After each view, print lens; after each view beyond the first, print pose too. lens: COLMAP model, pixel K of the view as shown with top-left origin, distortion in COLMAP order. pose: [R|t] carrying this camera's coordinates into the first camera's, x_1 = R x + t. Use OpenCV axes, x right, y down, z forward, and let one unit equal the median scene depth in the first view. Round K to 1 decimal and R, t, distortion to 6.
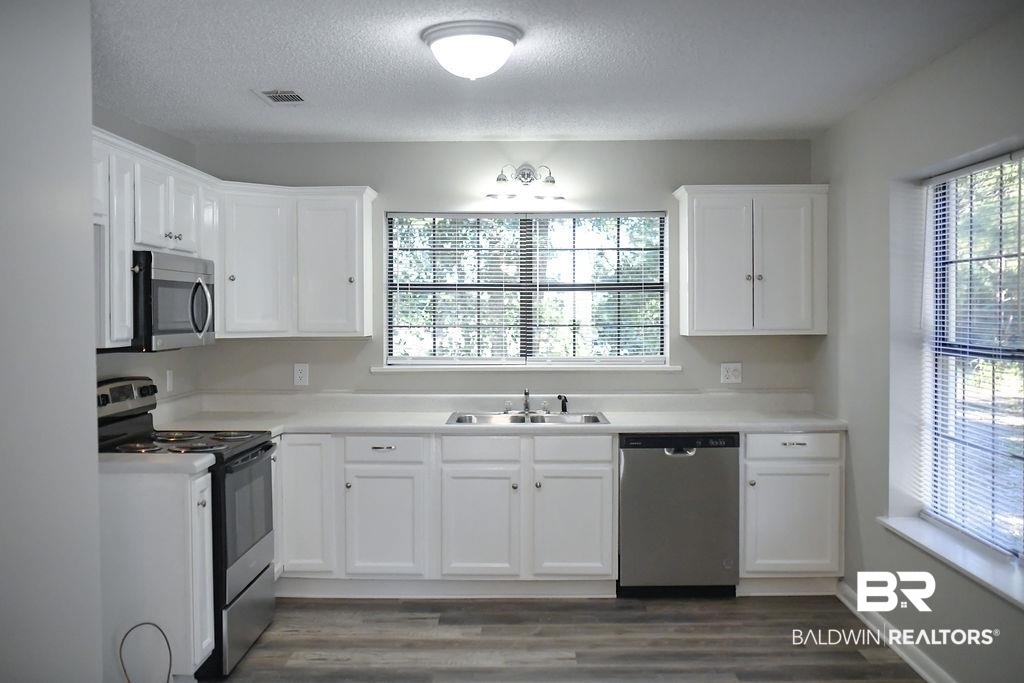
lens RADIAL K [[977.7, 0, 515.0], [0, 977.7, 340.6], [0, 0, 1]] dist [-0.035149, 0.000000]
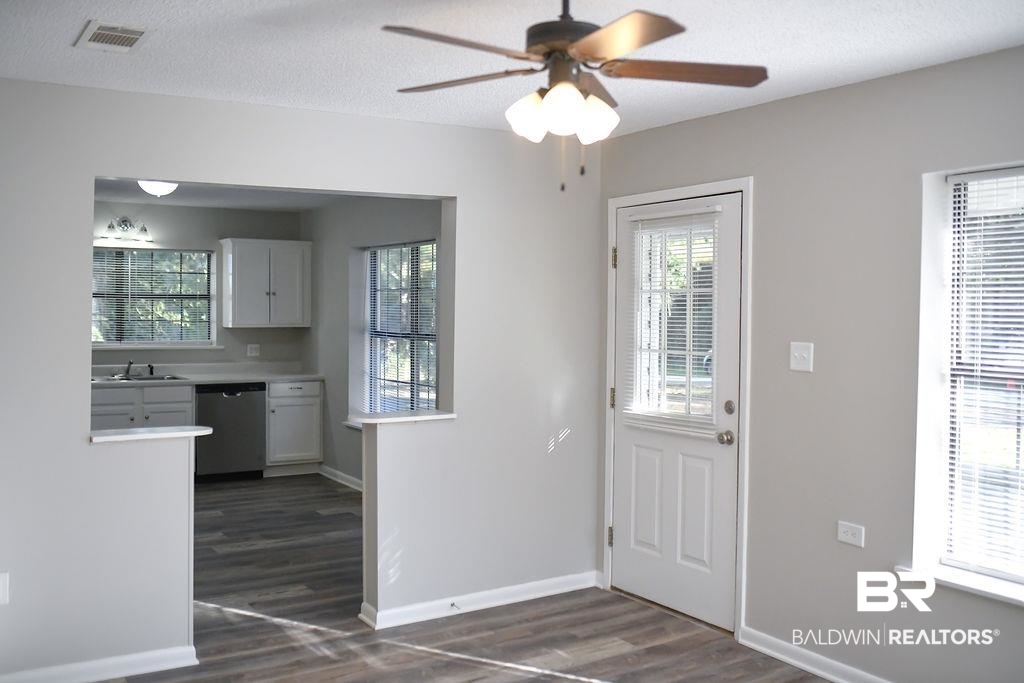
lens RADIAL K [[977.7, 0, 517.4], [0, 977.7, 335.7], [0, 0, 1]] dist [-0.035149, 0.000000]
pose [[0.834415, -0.001356, 0.551135, -0.358677], [0.001176, 0.999999, 0.000680, 0.009316], [-0.551135, 0.000081, 0.834416, -0.713990]]
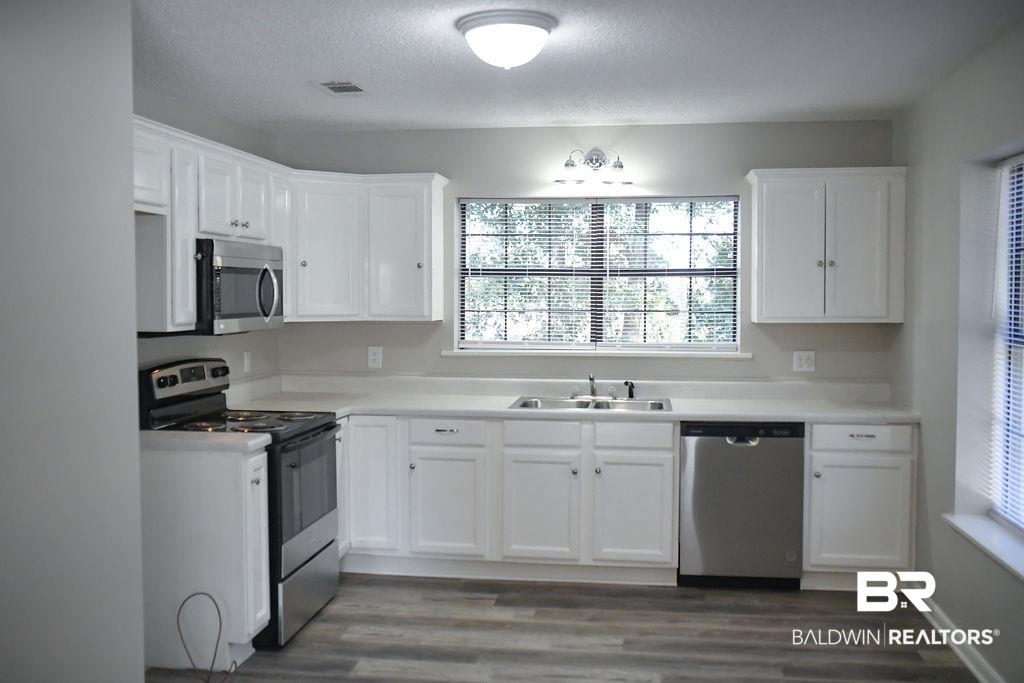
lens RADIAL K [[977.7, 0, 517.4], [0, 977.7, 339.8], [0, 0, 1]] dist [-0.035149, 0.000000]
pose [[0.992373, 0.010642, -0.122812, 0.063186], [-0.008329, 0.999778, 0.019330, -0.005207], [0.122991, -0.018160, 0.992242, -0.001057]]
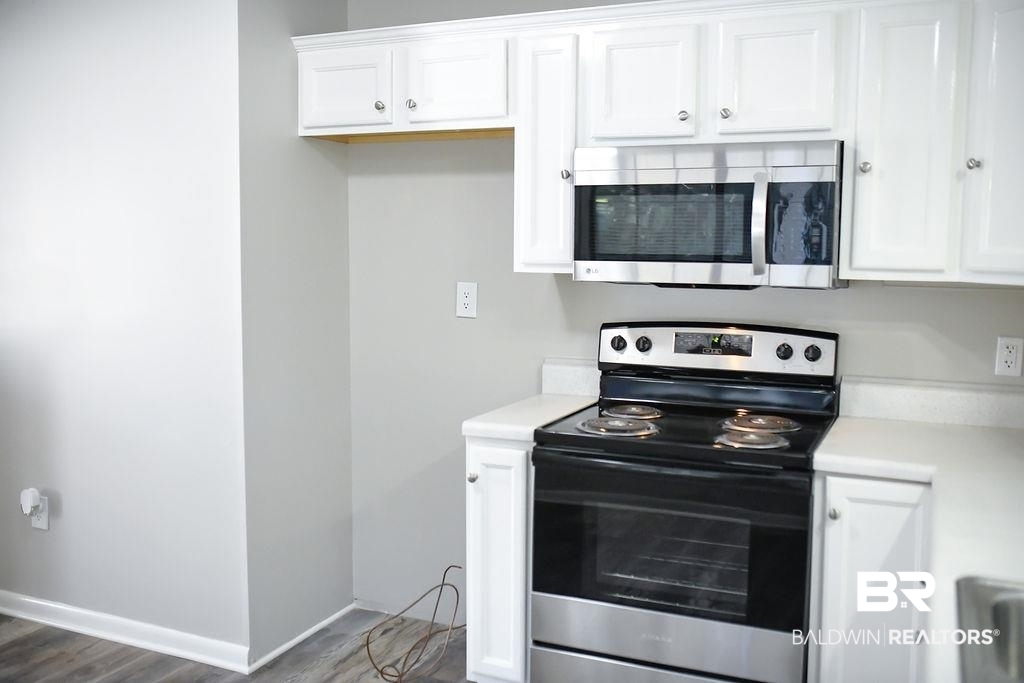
lens RADIAL K [[977.7, 0, 509.7], [0, 977.7, 343.9], [0, 0, 1]] dist [-0.035149, 0.000000]
pose [[-0.400420, 0.096298, -0.911258, 0.274829], [-0.030872, 0.992480, 0.118447, -0.023541], [0.915811, 0.075561, -0.394436, 0.992528]]
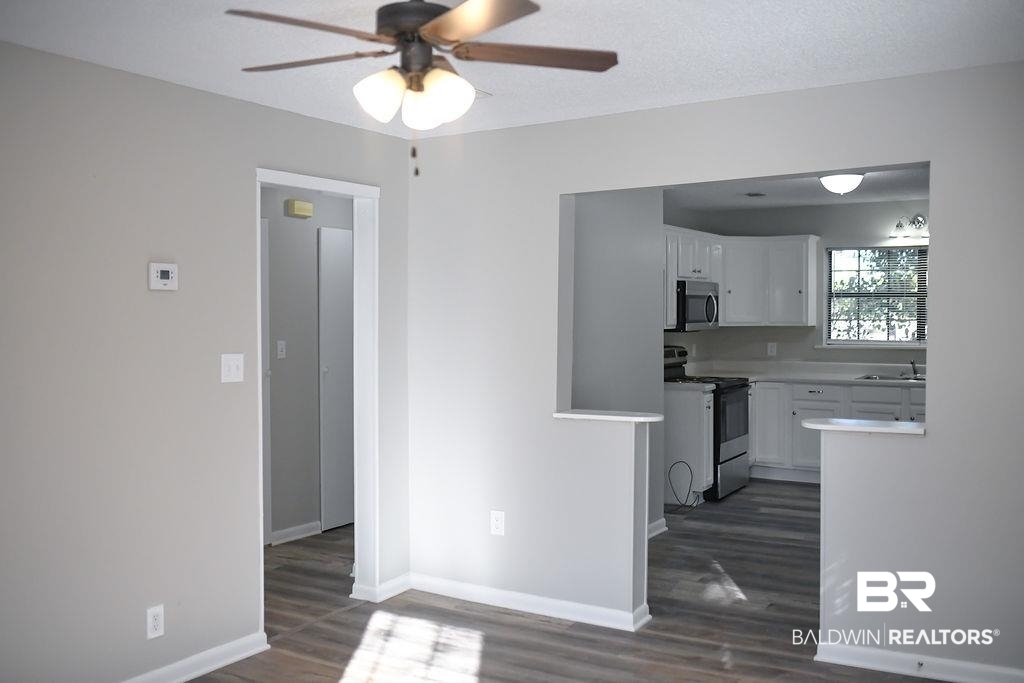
lens RADIAL K [[977.7, 0, 522.5], [0, 977.7, 339.5], [0, 0, 1]] dist [-0.035149, 0.000000]
pose [[0.869624, 0.014150, -0.493513, 0.253201], [-0.012437, 0.999900, 0.006753, 0.014543], [0.493559, 0.000265, 0.869712, -0.707519]]
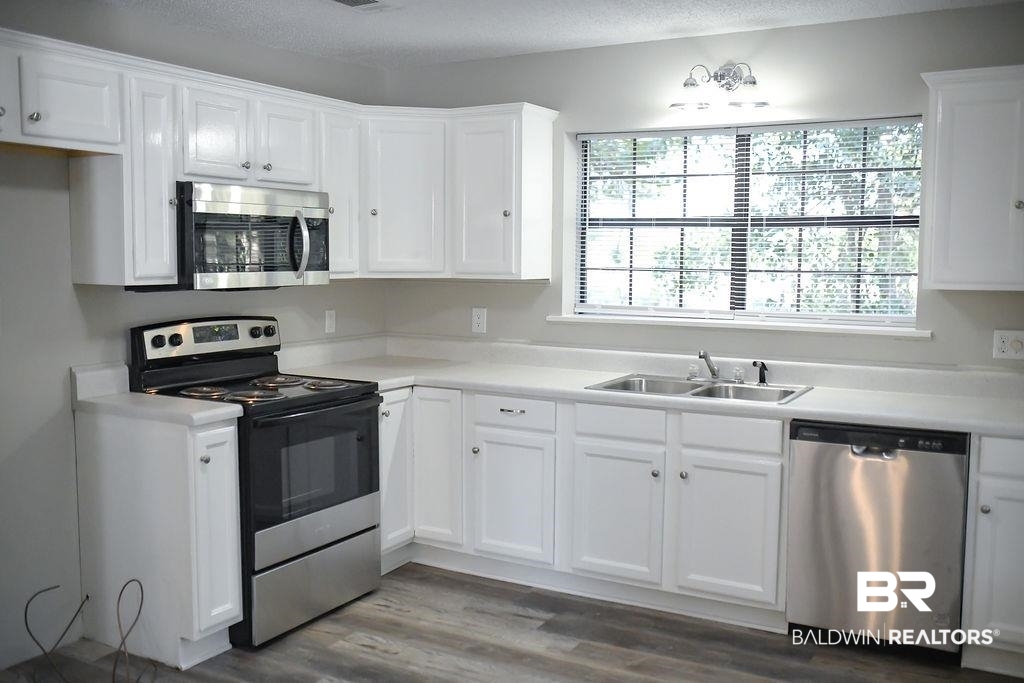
lens RADIAL K [[977.7, 0, 515.6], [0, 977.7, 334.0], [0, 0, 1]] dist [-0.035149, 0.000000]
pose [[0.878600, 0.049066, -0.475031, 0.269595], [-0.023929, 0.997982, 0.058823, -0.007219], [0.476959, -0.040315, 0.878001, 0.256465]]
